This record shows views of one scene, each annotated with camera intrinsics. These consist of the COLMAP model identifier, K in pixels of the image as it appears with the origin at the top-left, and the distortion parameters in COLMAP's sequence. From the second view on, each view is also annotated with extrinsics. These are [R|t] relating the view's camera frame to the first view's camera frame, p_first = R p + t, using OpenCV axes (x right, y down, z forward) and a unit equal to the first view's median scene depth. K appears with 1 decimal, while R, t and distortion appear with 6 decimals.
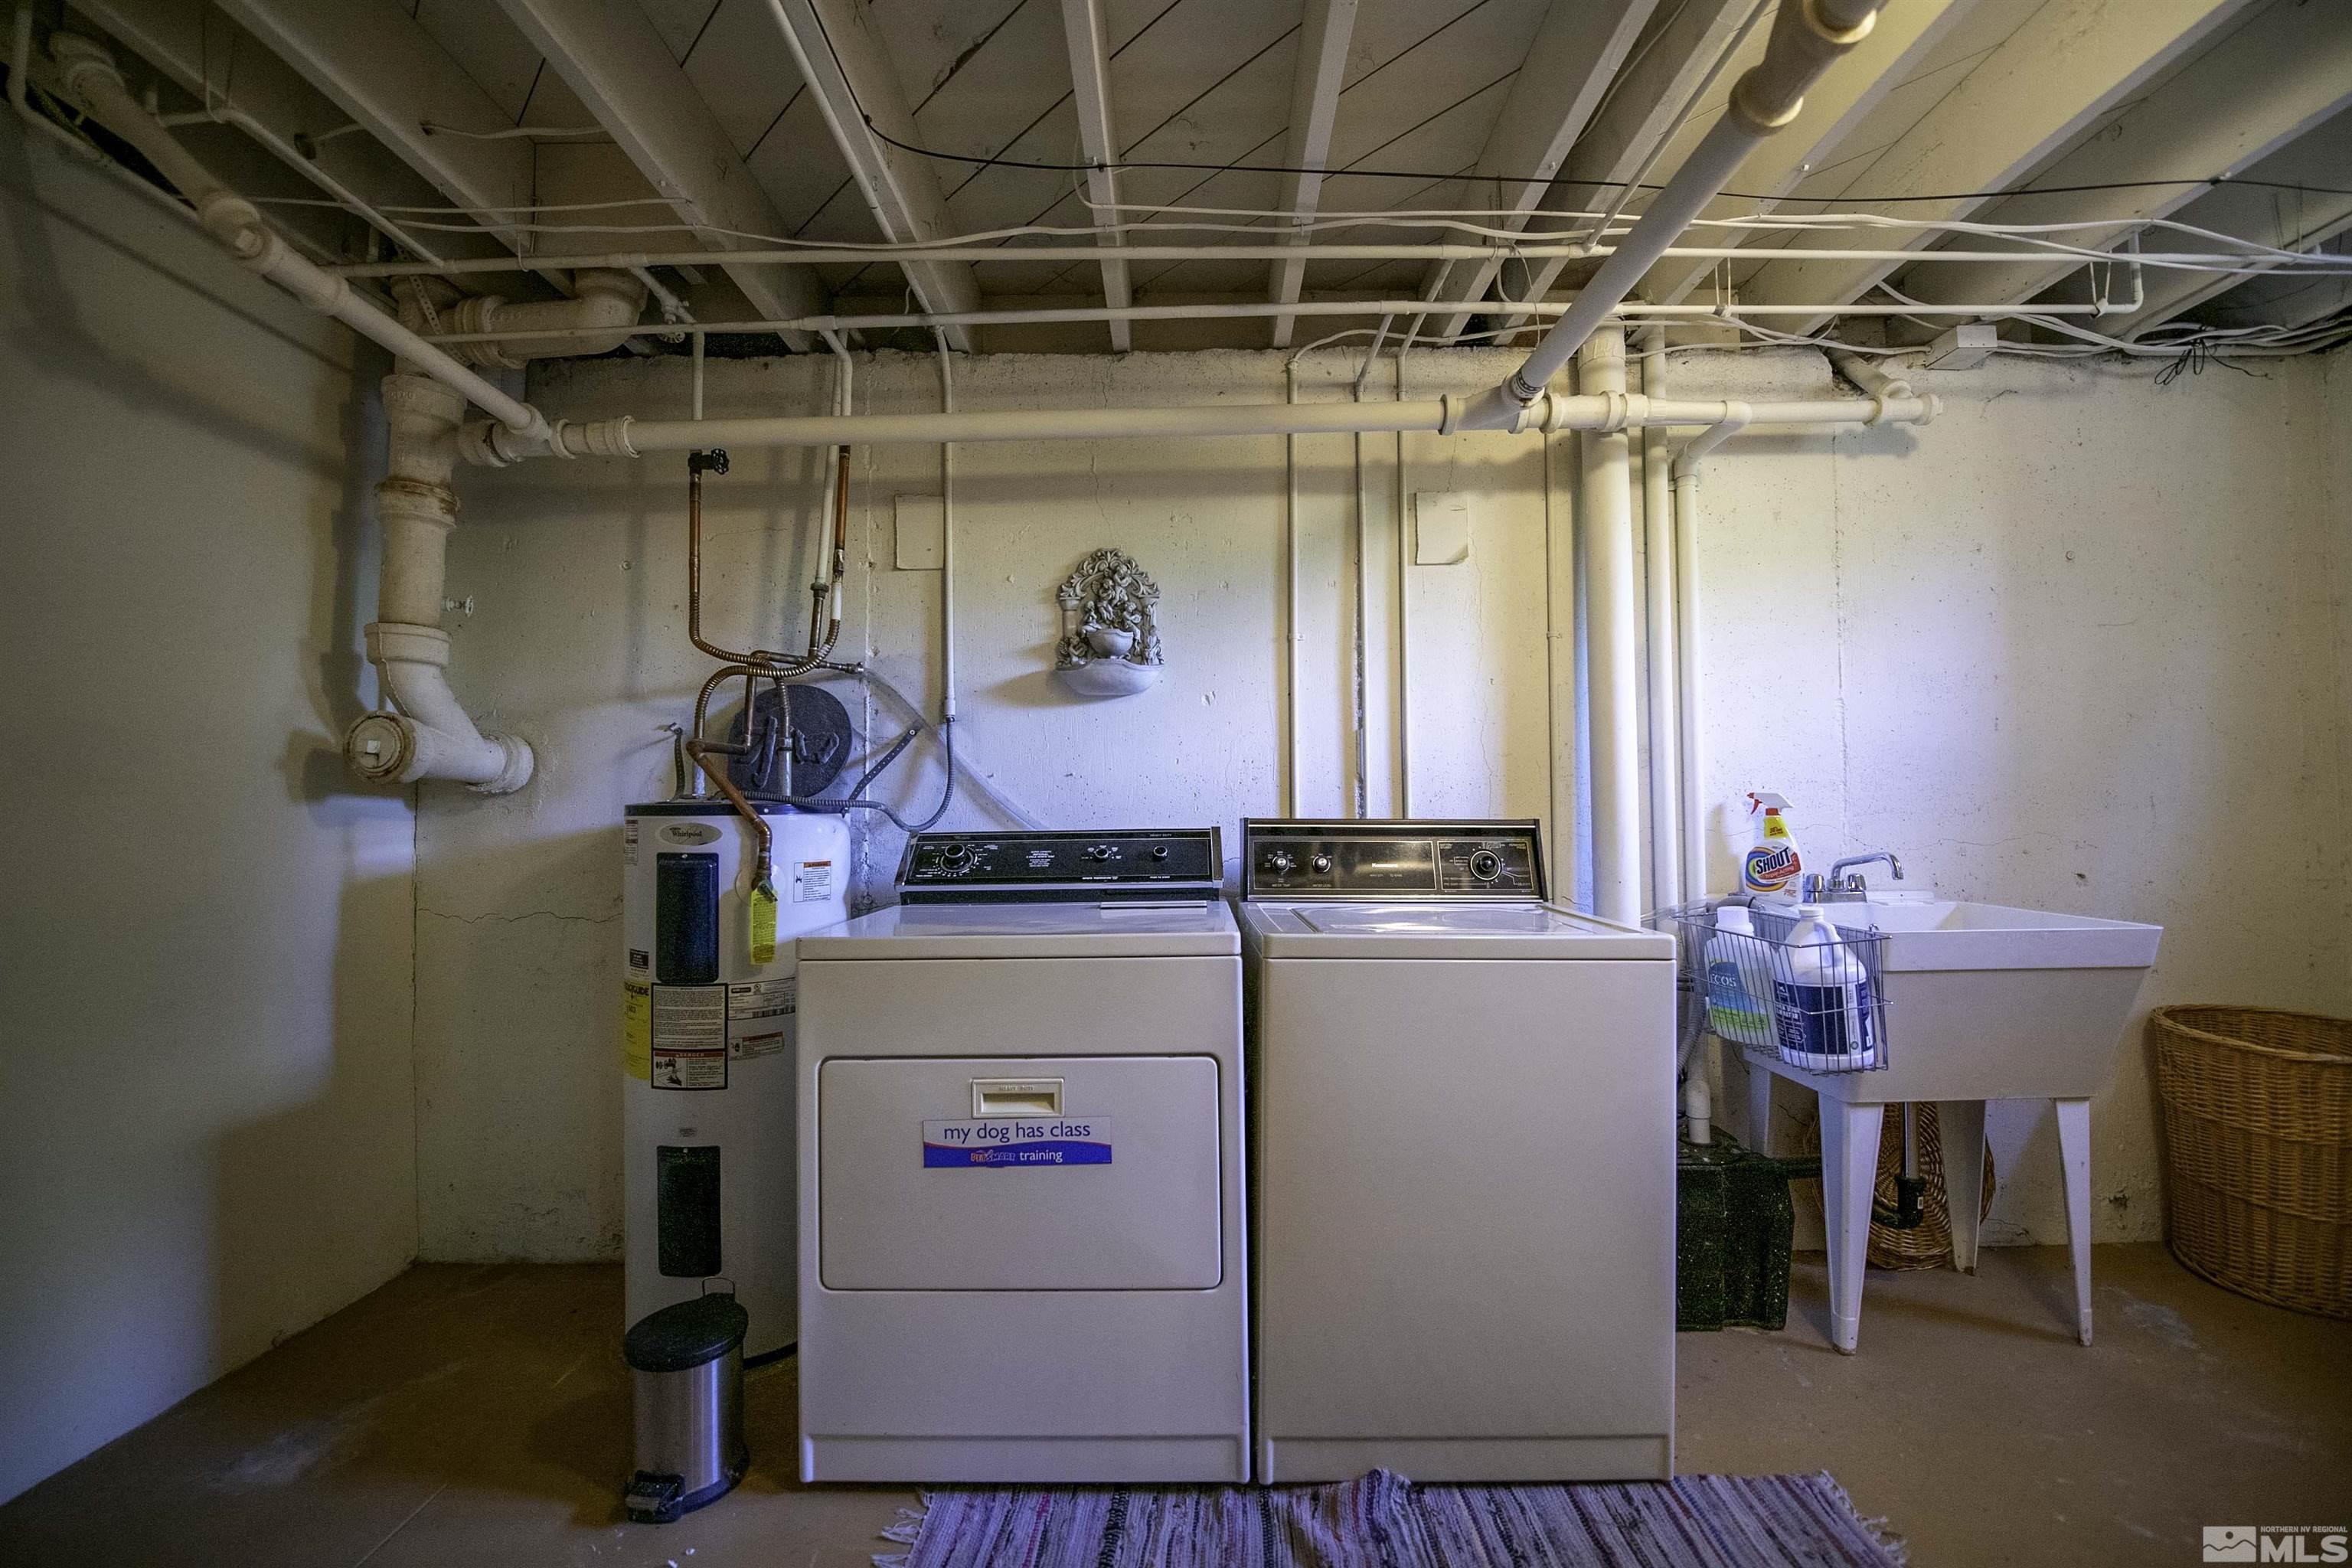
lens RADIAL K [[973.8, 0, 1182.8], [0, 973.8, 784.1], [0, 0, 1]] dist [-0.015523, -0.000138]
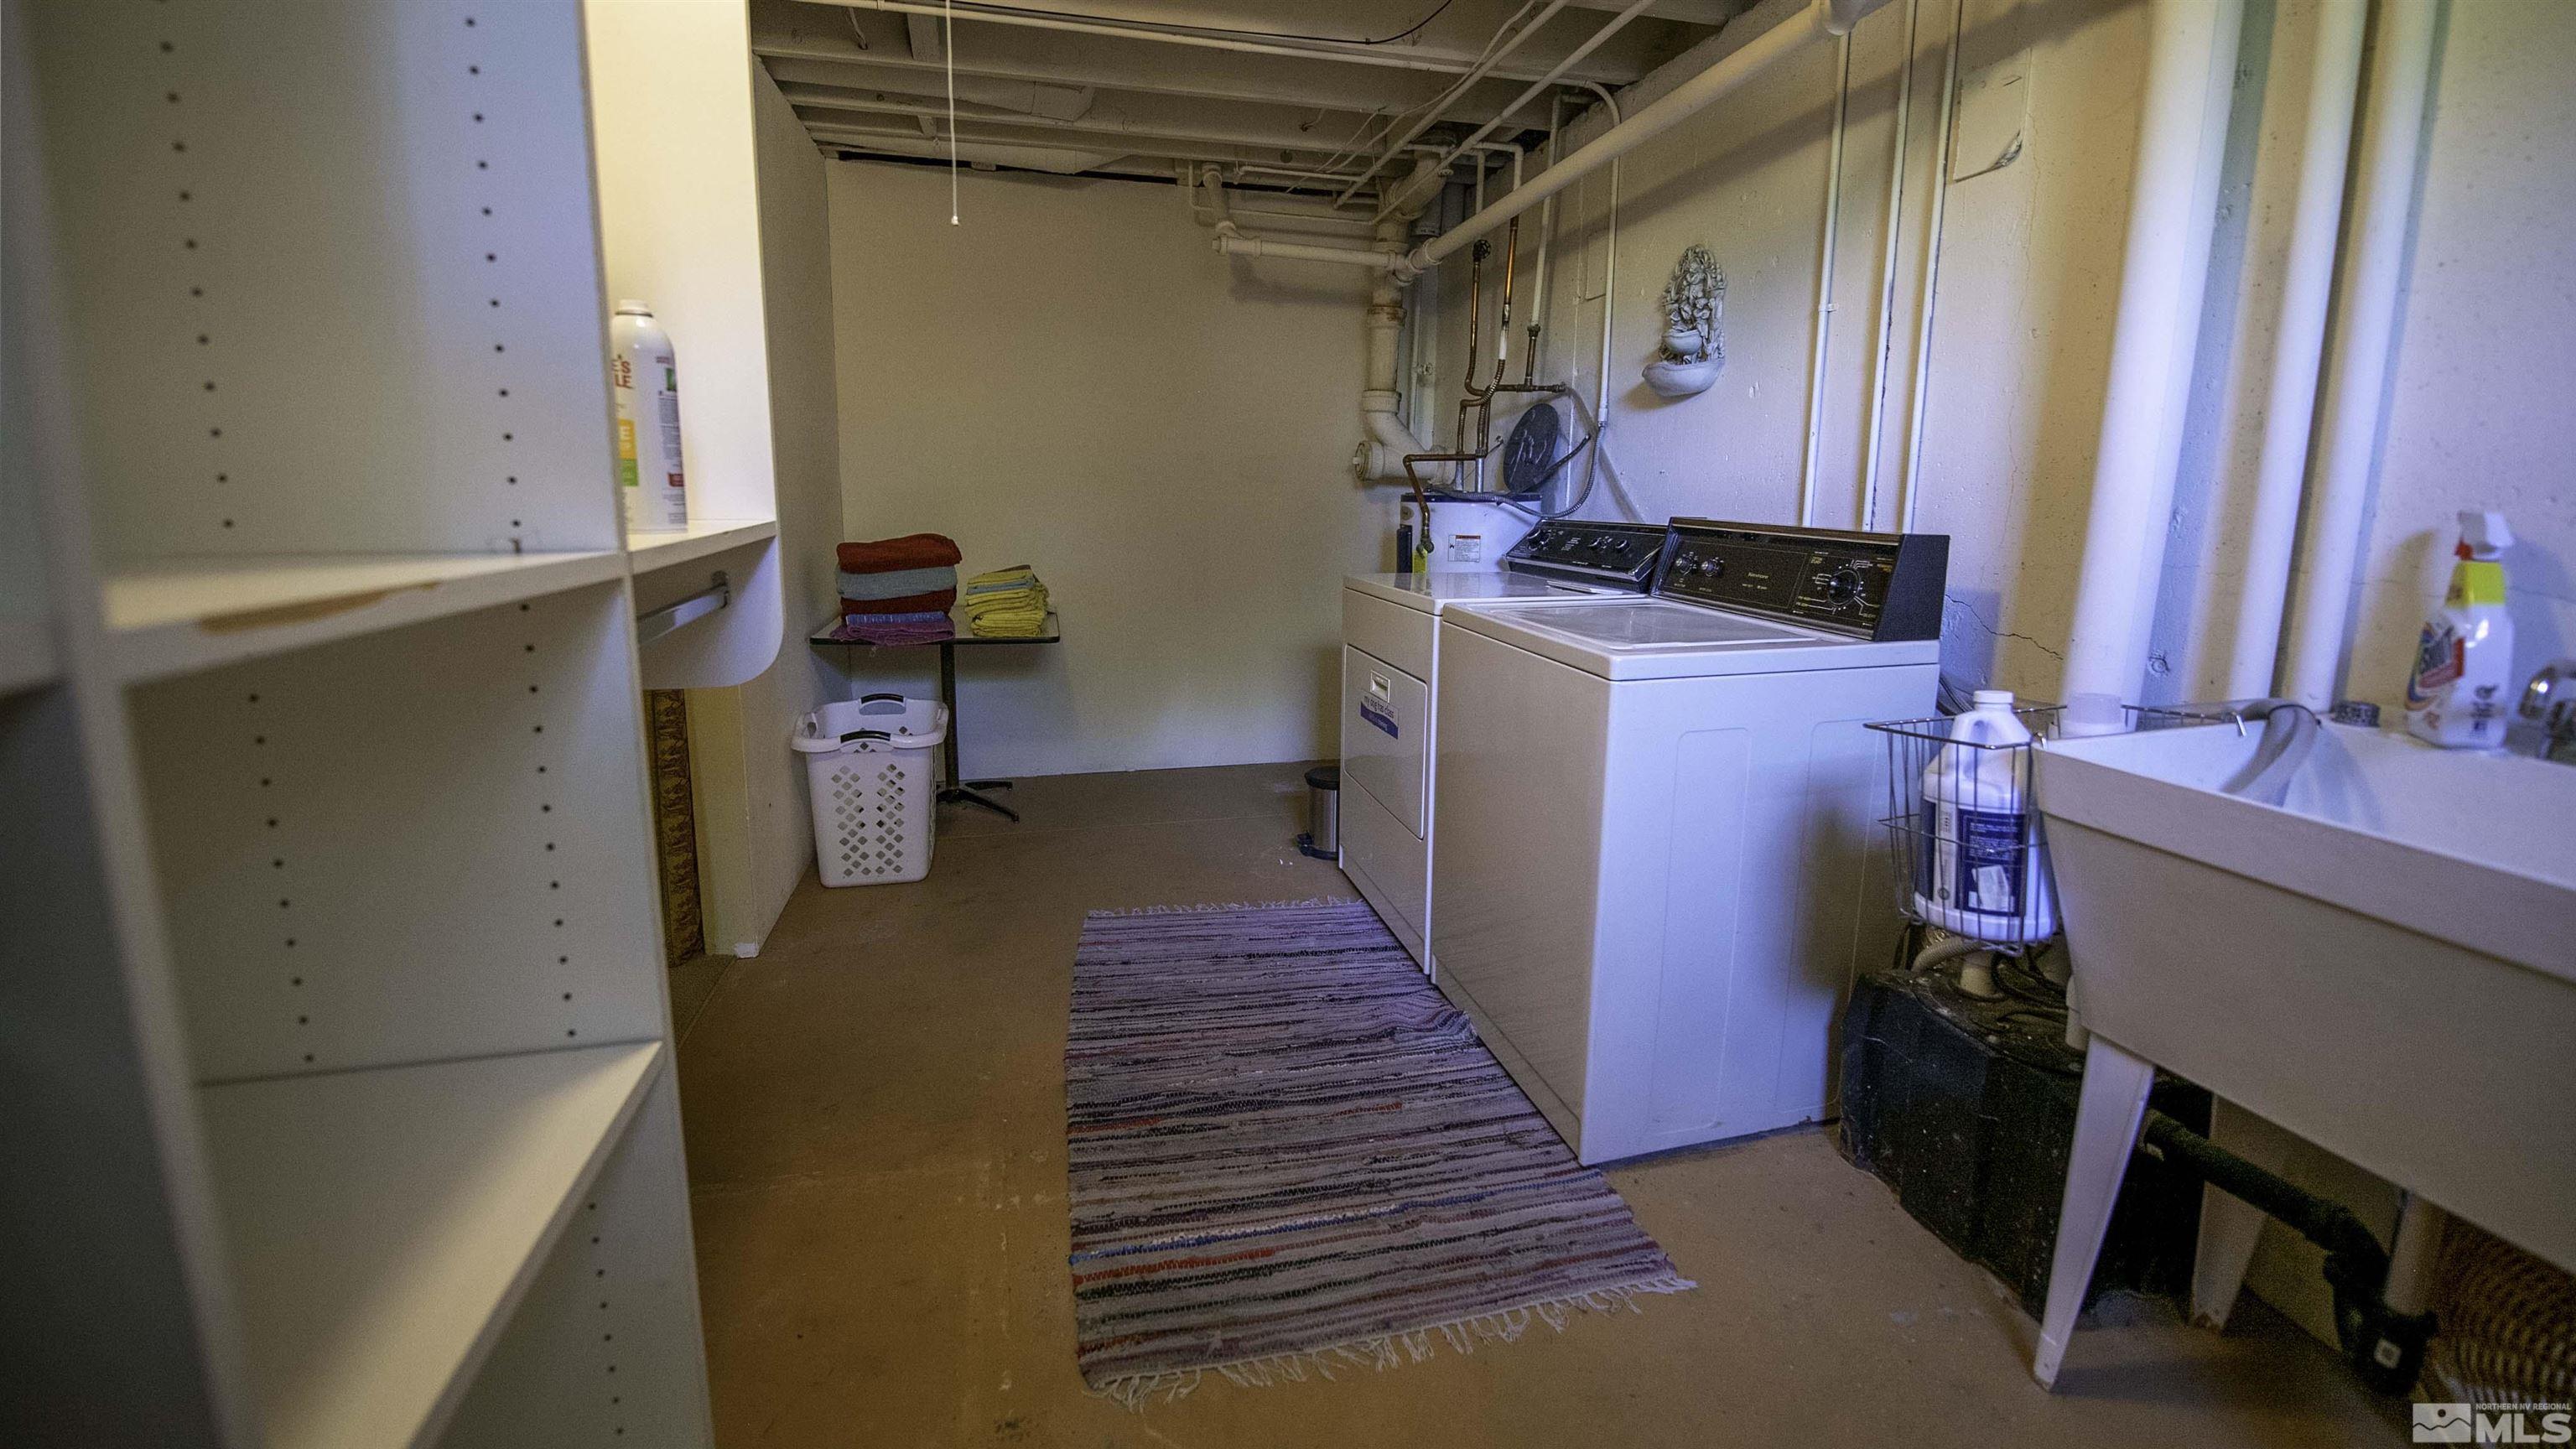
lens RADIAL K [[1088.9, 0, 1296.5], [0, 1088.9, 721.0], [0, 0, 1]] dist [-0.024268, -0.001152]
pose [[0.218662, 0.216021, -0.951589, 1.031302], [0.007755, 0.974773, 0.223066, -0.013043], [0.975770, -0.056156, 0.211470, 0.330964]]
